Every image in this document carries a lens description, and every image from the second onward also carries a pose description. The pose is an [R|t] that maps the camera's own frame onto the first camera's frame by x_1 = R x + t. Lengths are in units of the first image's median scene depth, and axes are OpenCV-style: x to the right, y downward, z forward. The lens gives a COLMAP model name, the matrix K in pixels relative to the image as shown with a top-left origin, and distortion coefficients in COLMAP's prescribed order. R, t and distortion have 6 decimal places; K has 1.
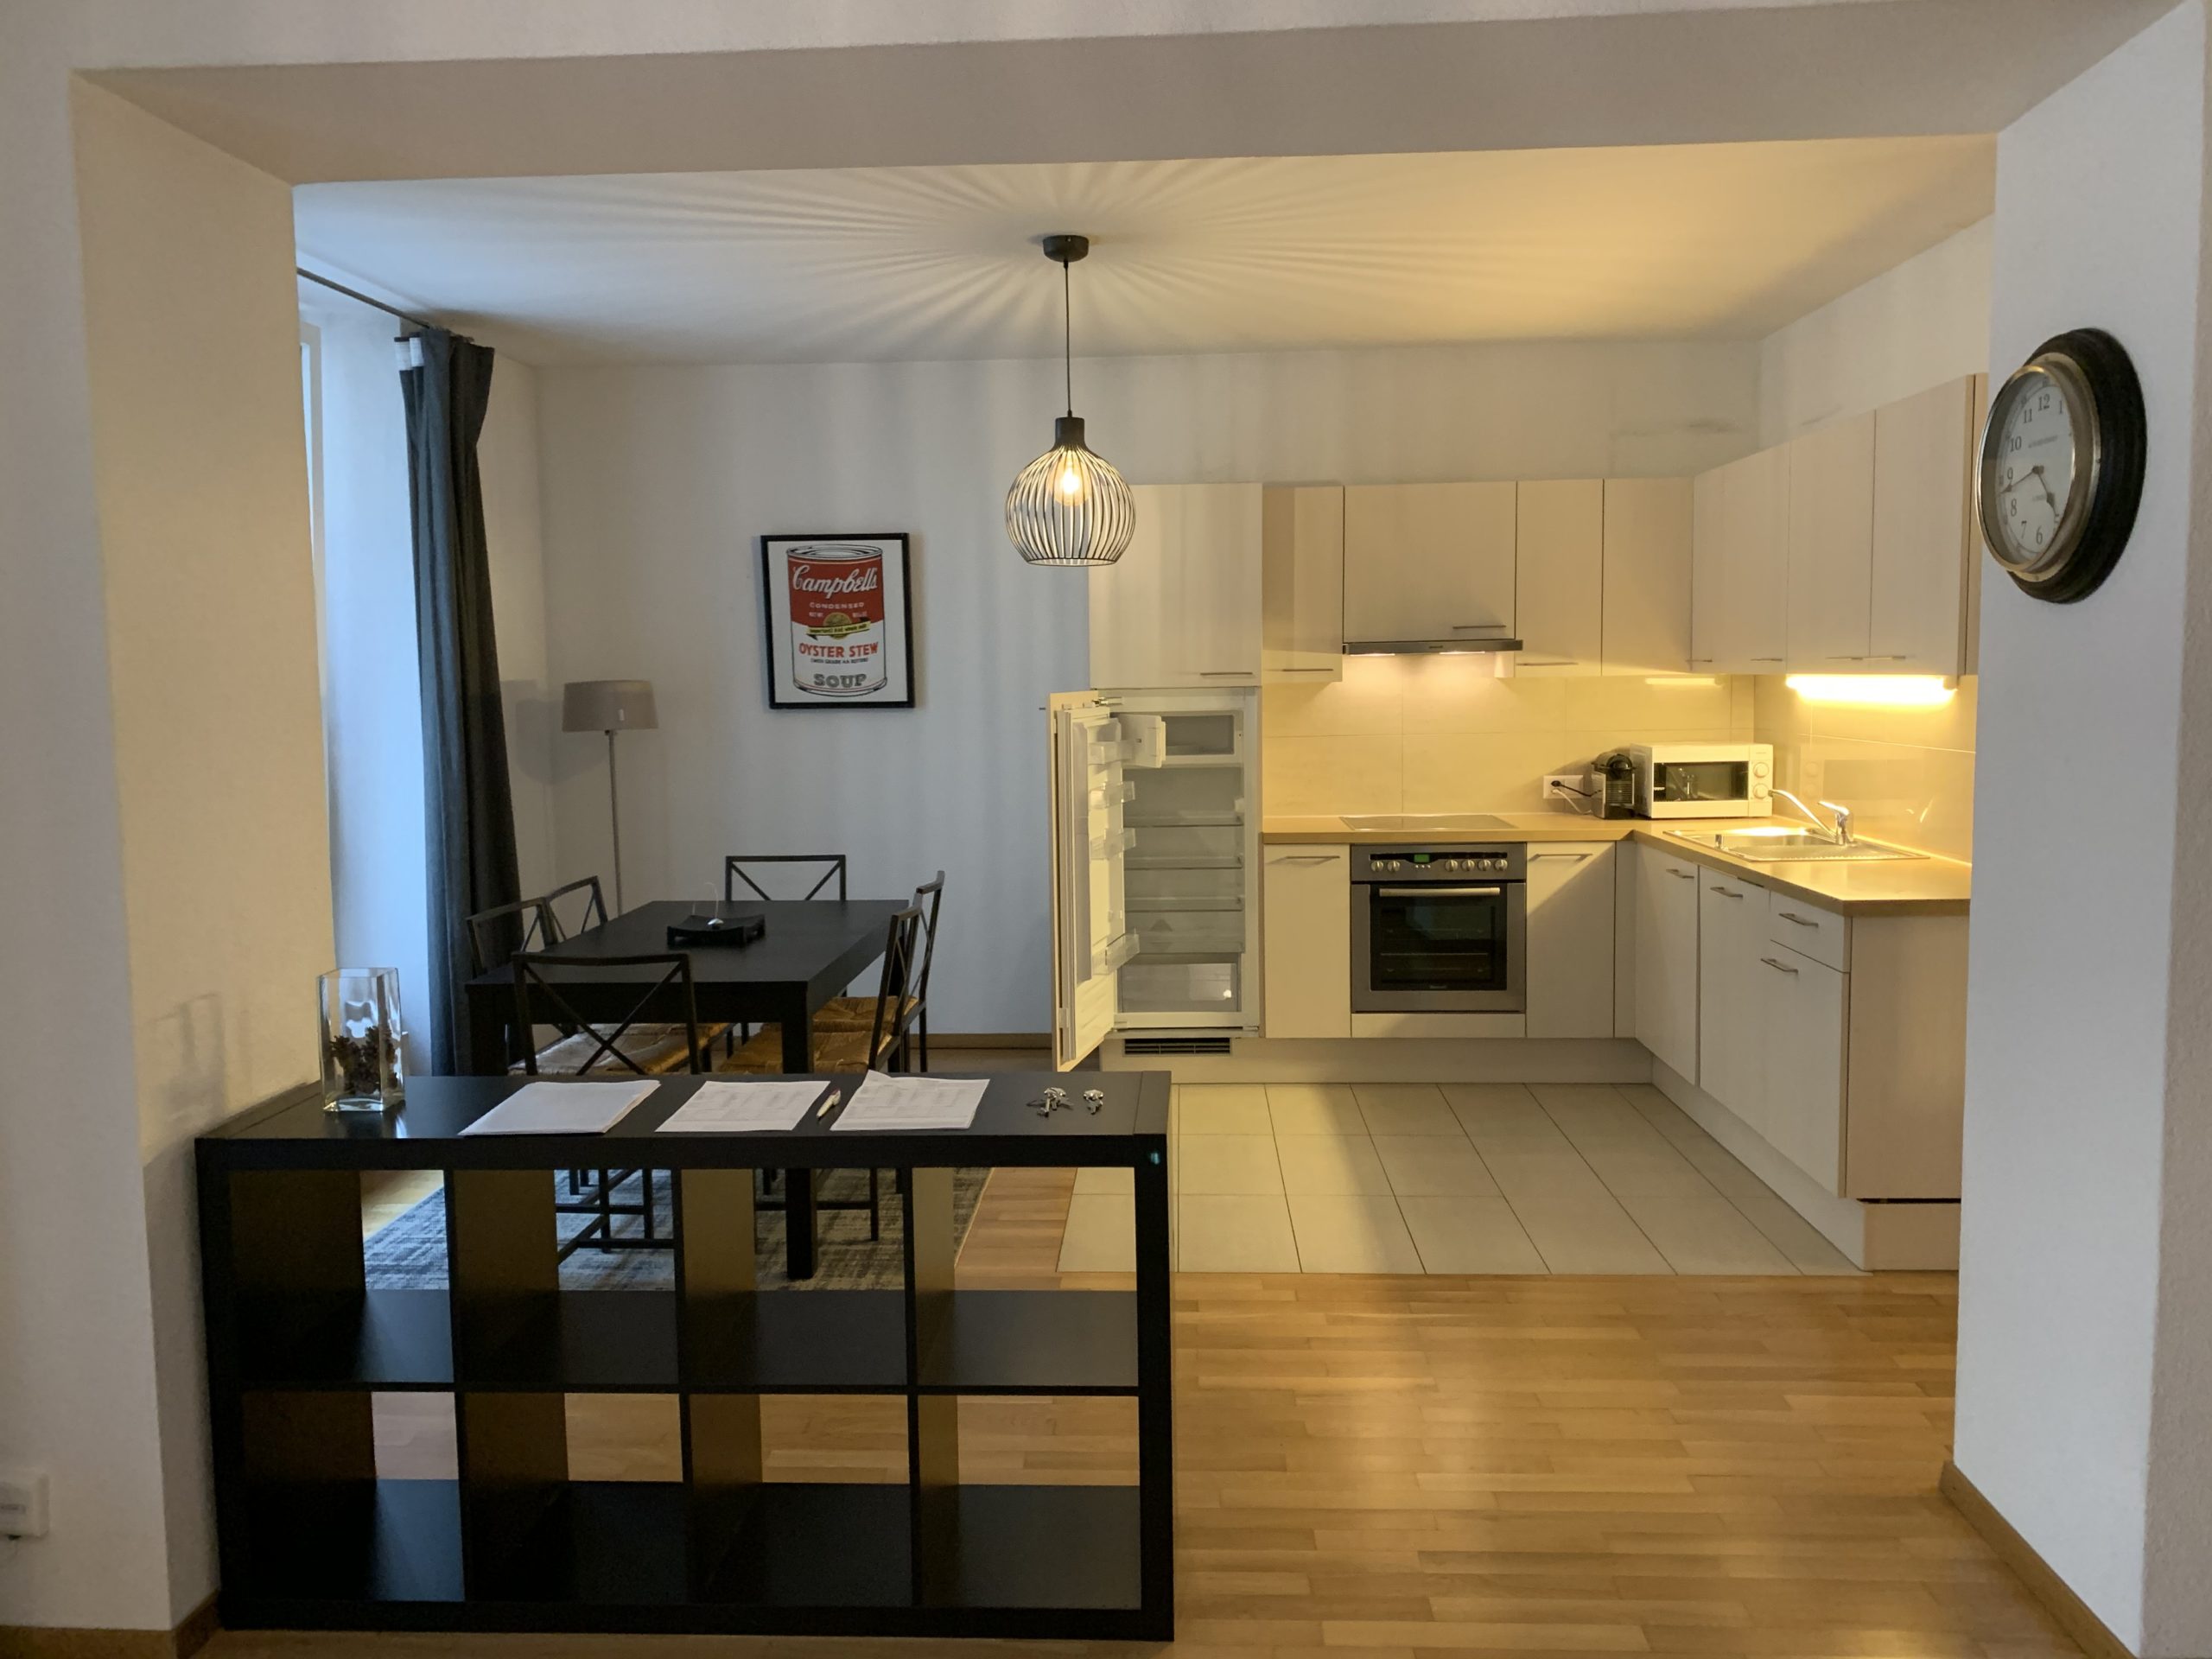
lens RADIAL K [[1684.6, 0, 1106.0], [0, 1684.6, 829.5], [0, 0, 1]] dist [0.072198, -0.005010]
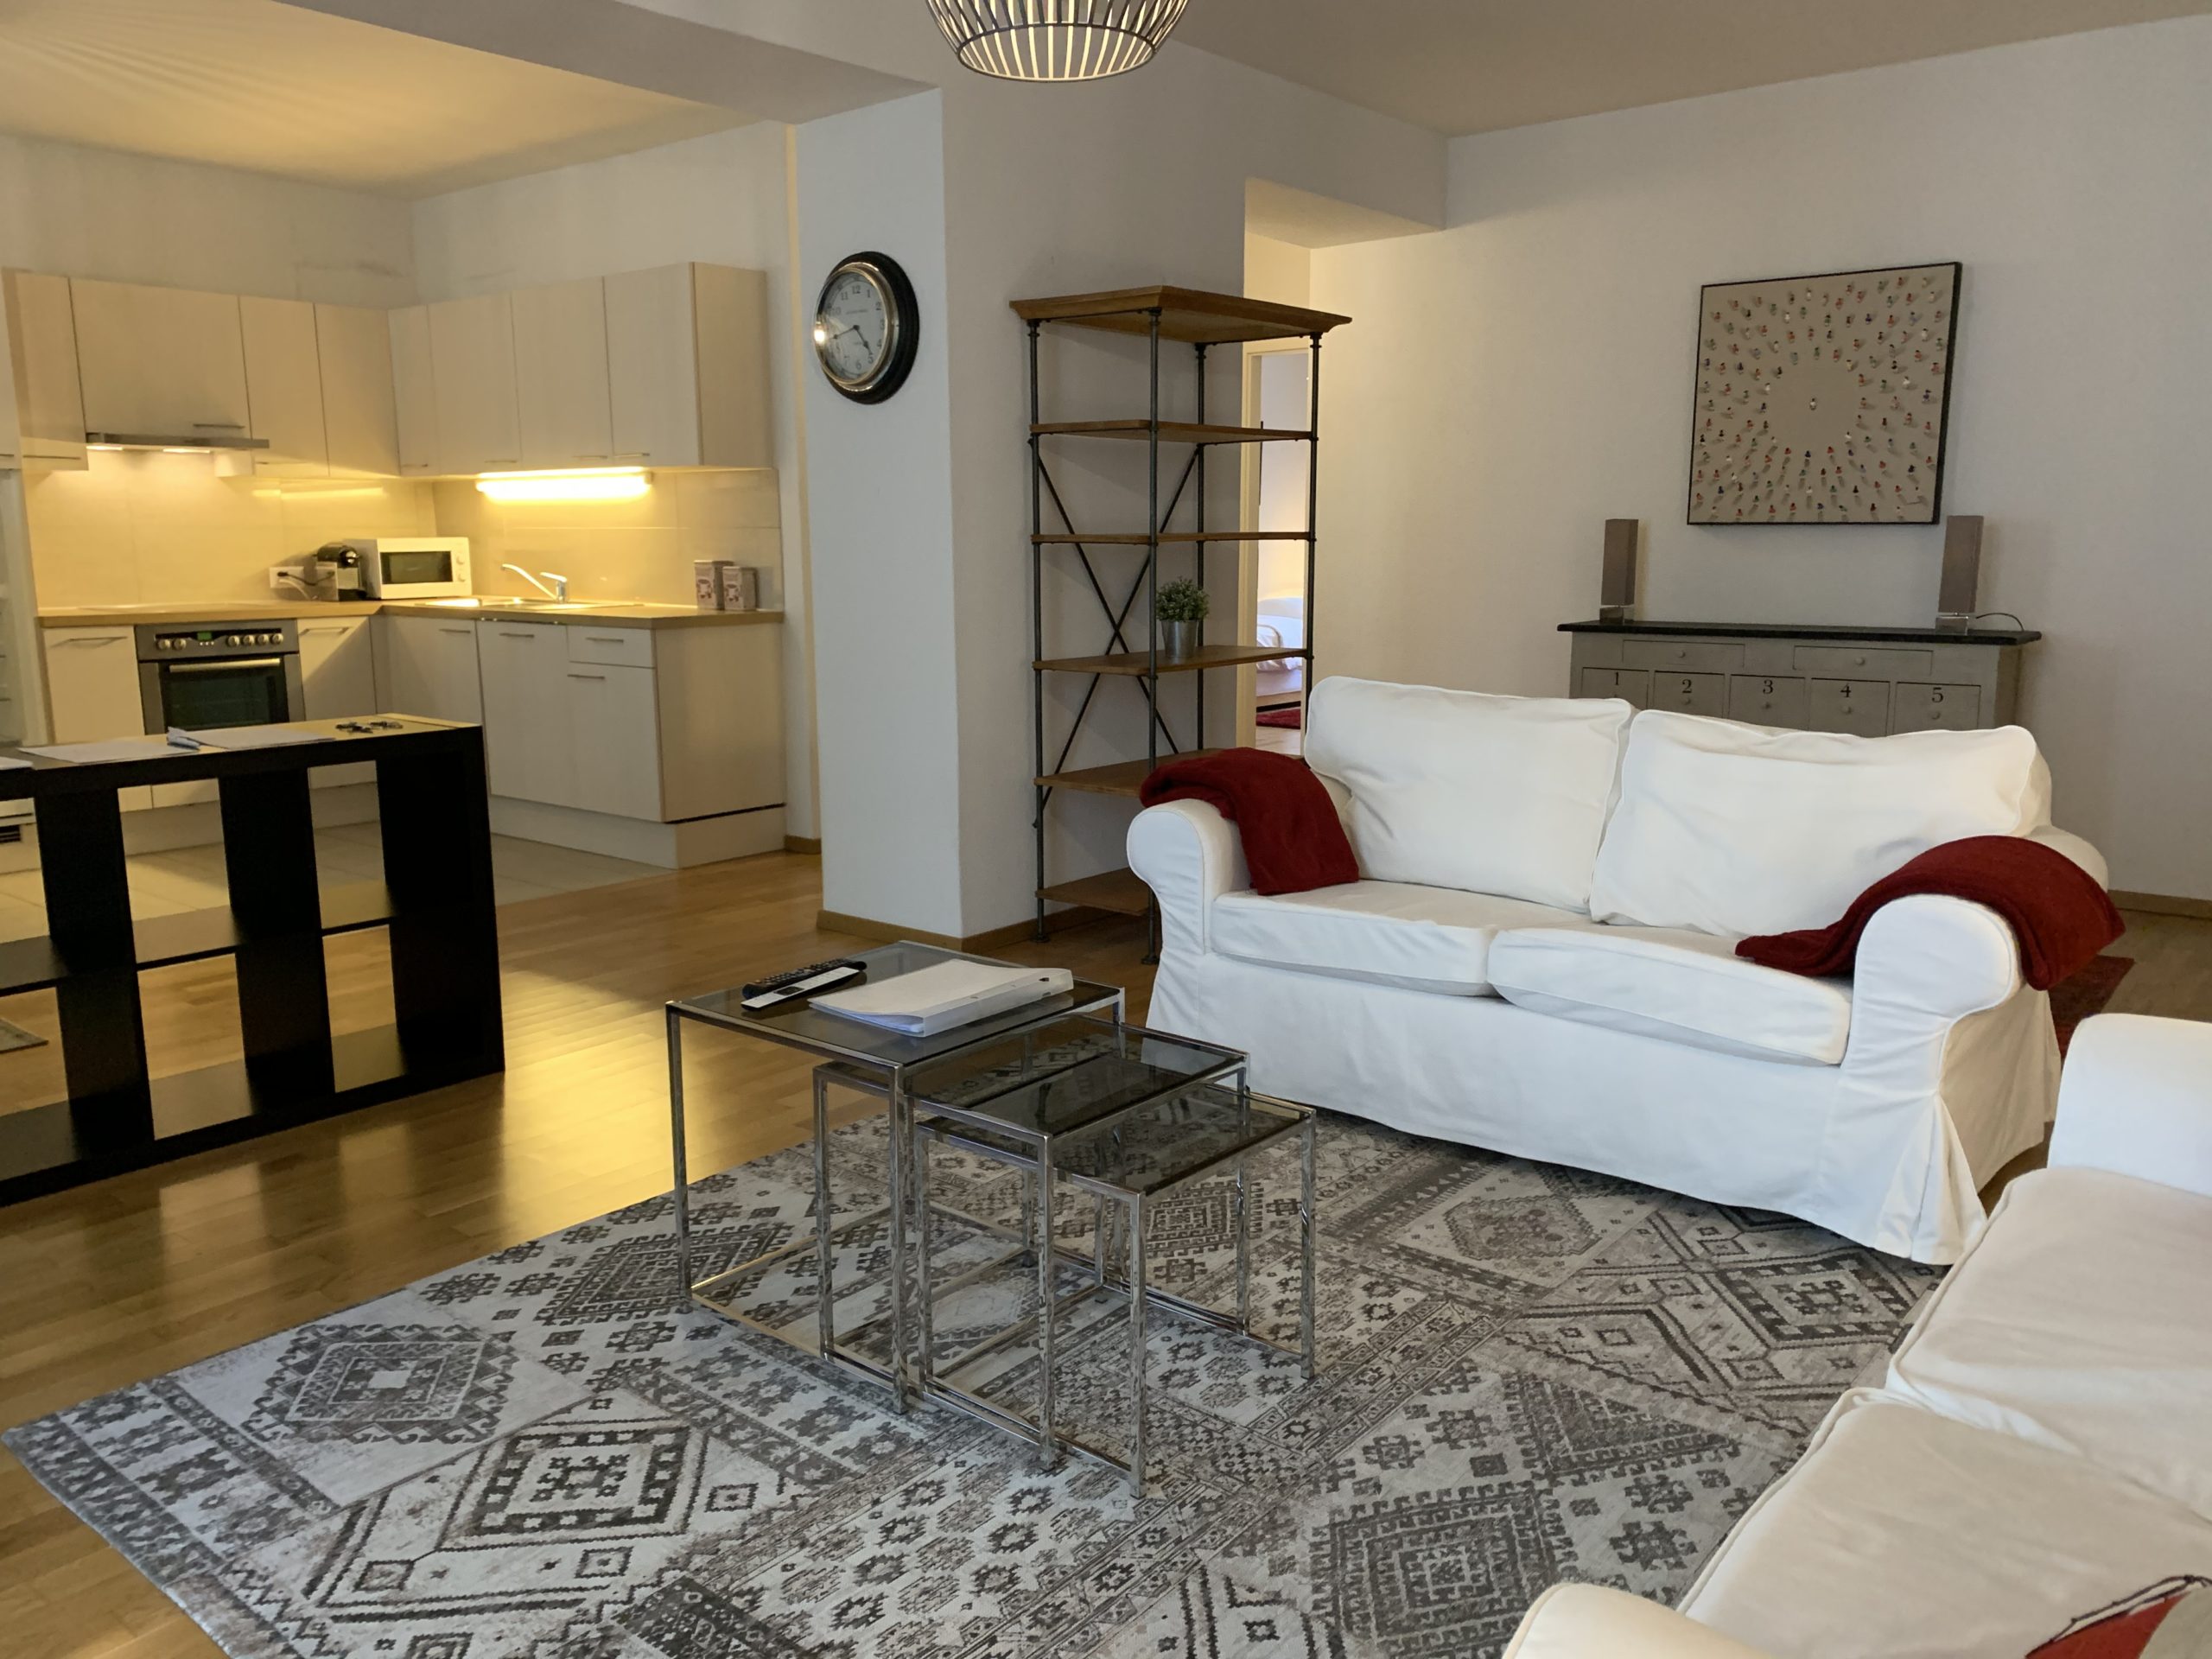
lens RADIAL K [[1675.5, 0, 1106.0], [0, 1675.5, 829.5], [0, 0, 1]] dist [0.003227, 0.002968]
pose [[0.593939, -0.127128, 0.794402, -0.346698], [0.068500, 0.991841, 0.107509, 0.064581], [-0.801588, -0.009437, 0.597802, -0.121136]]
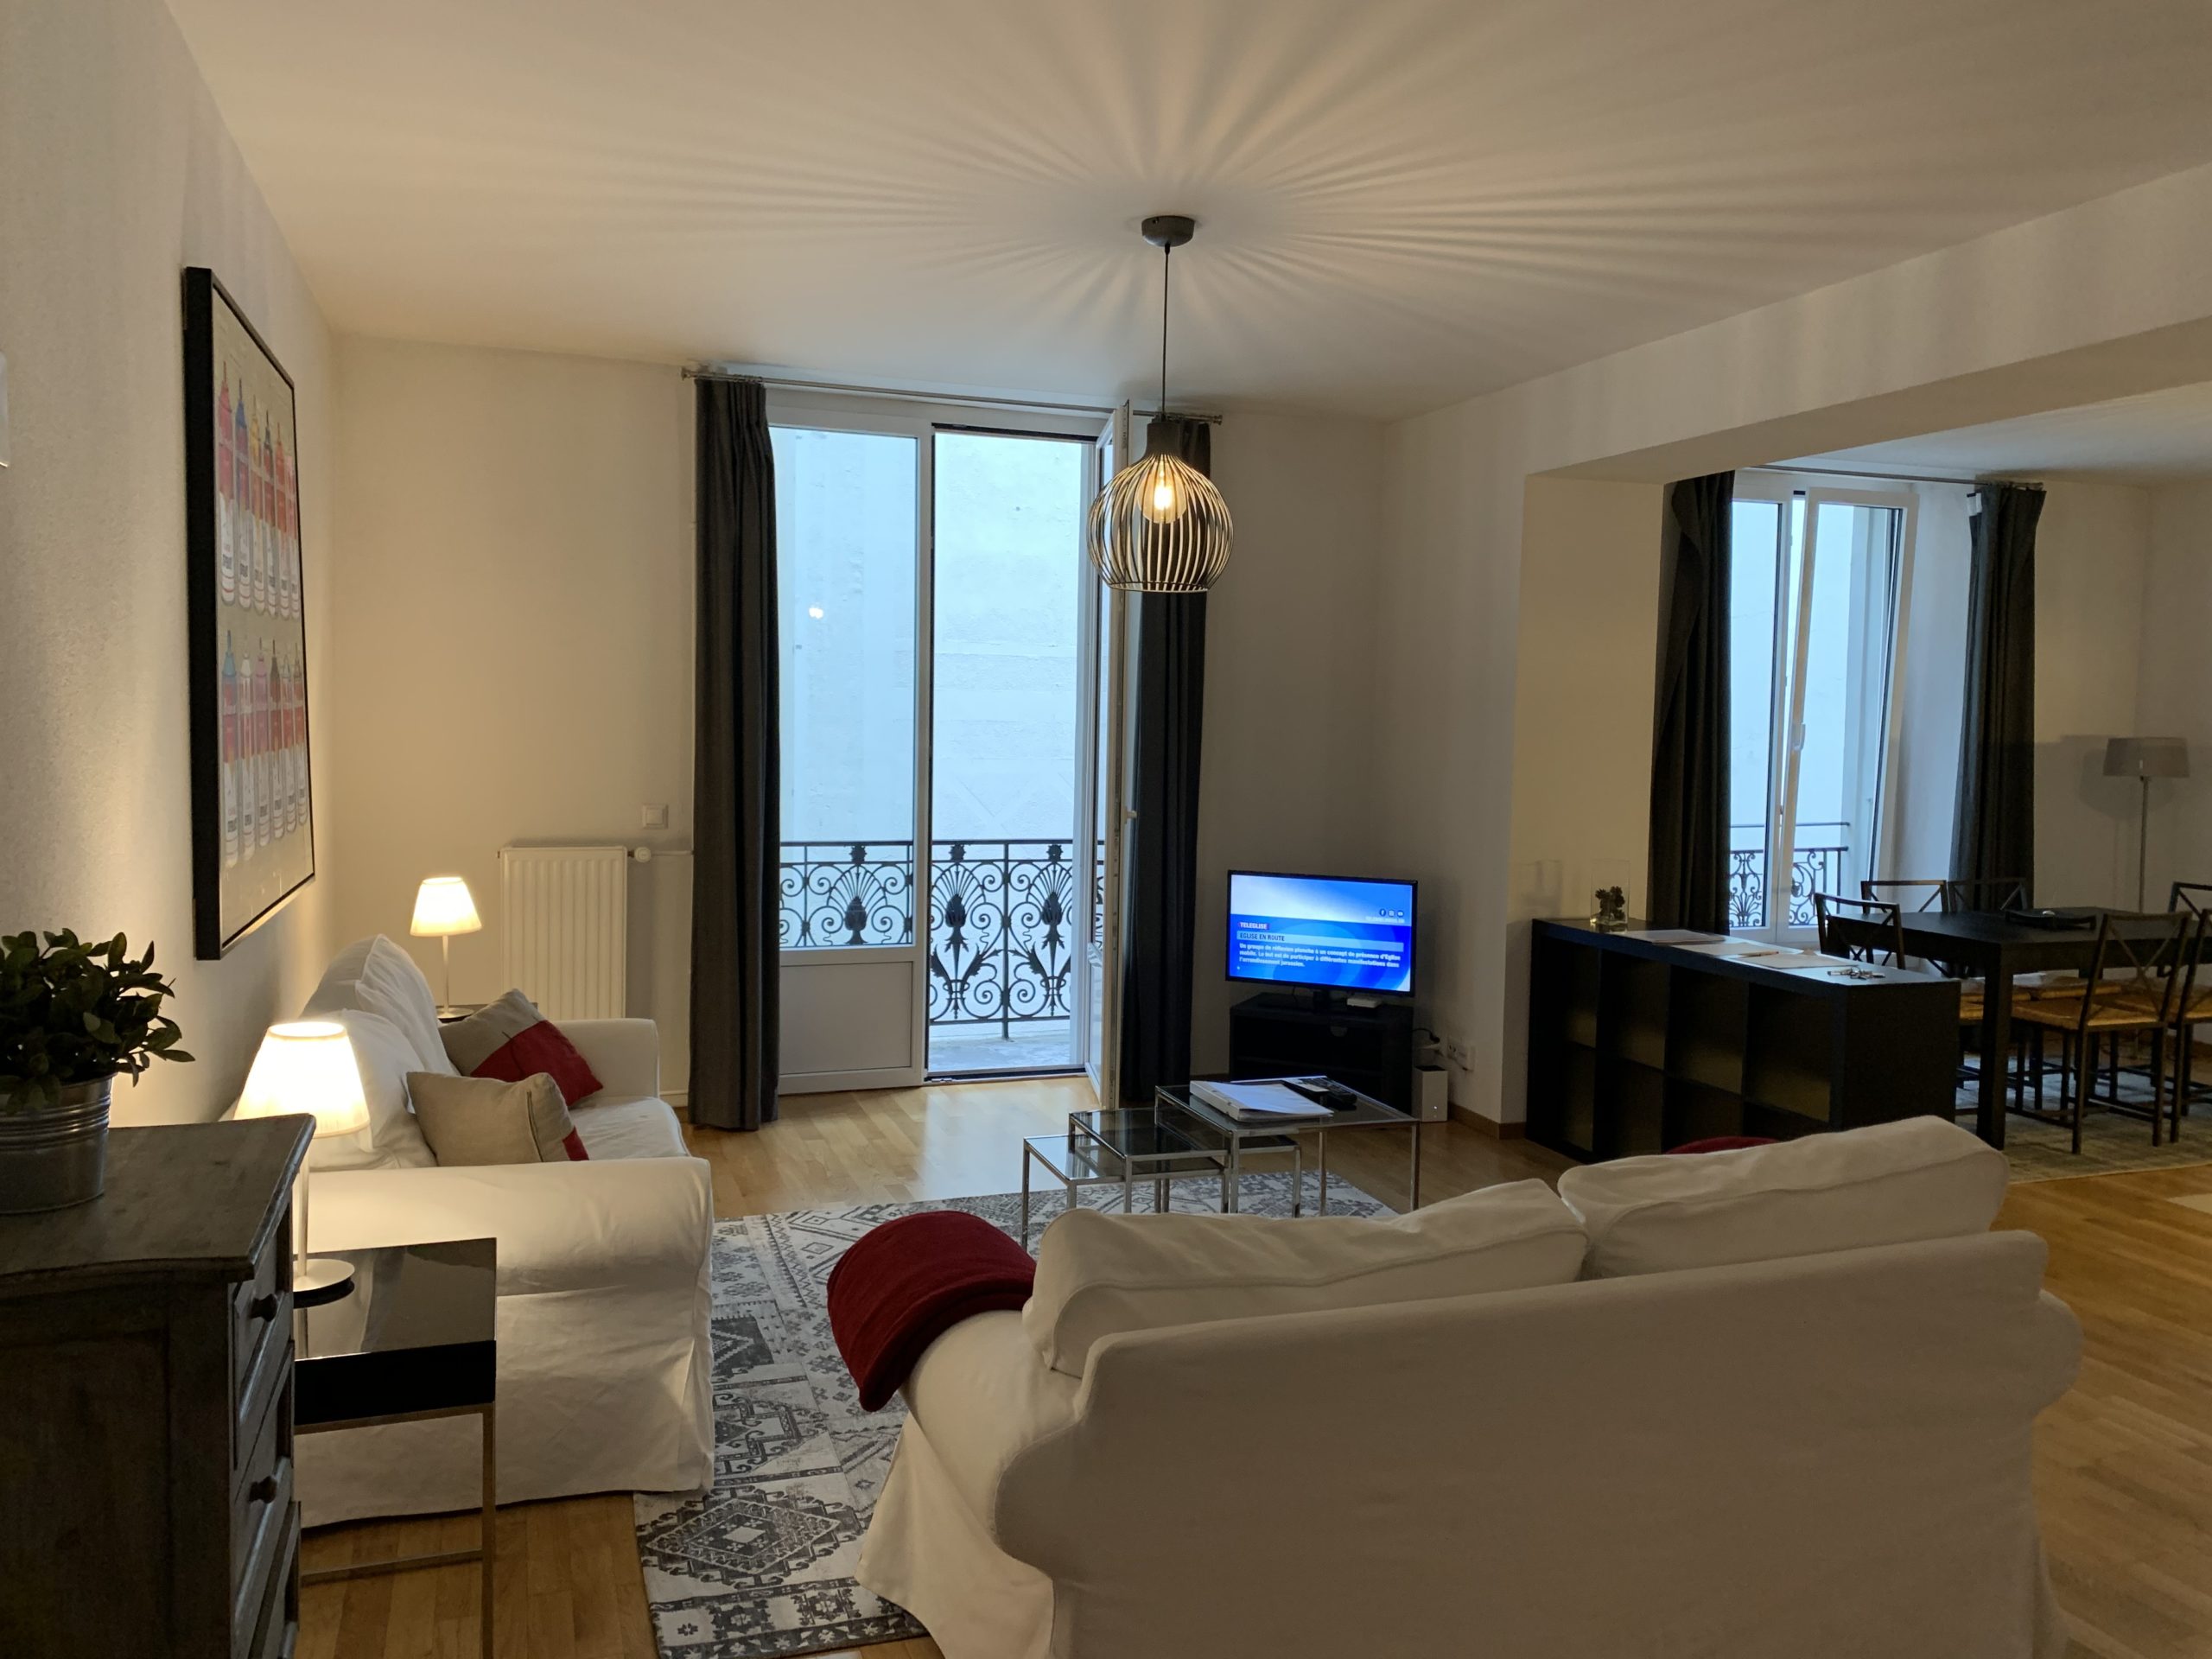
lens RADIAL K [[1675.5, 0, 1106.0], [0, 1675.5, 829.5], [0, 0, 1]] dist [0.003227, 0.002968]
pose [[0.377532, 0.097526, -0.920846, 0.587828], [-0.119312, 0.991272, 0.056068, 0.001827], [0.918278, 0.088701, 0.385873, -0.176046]]
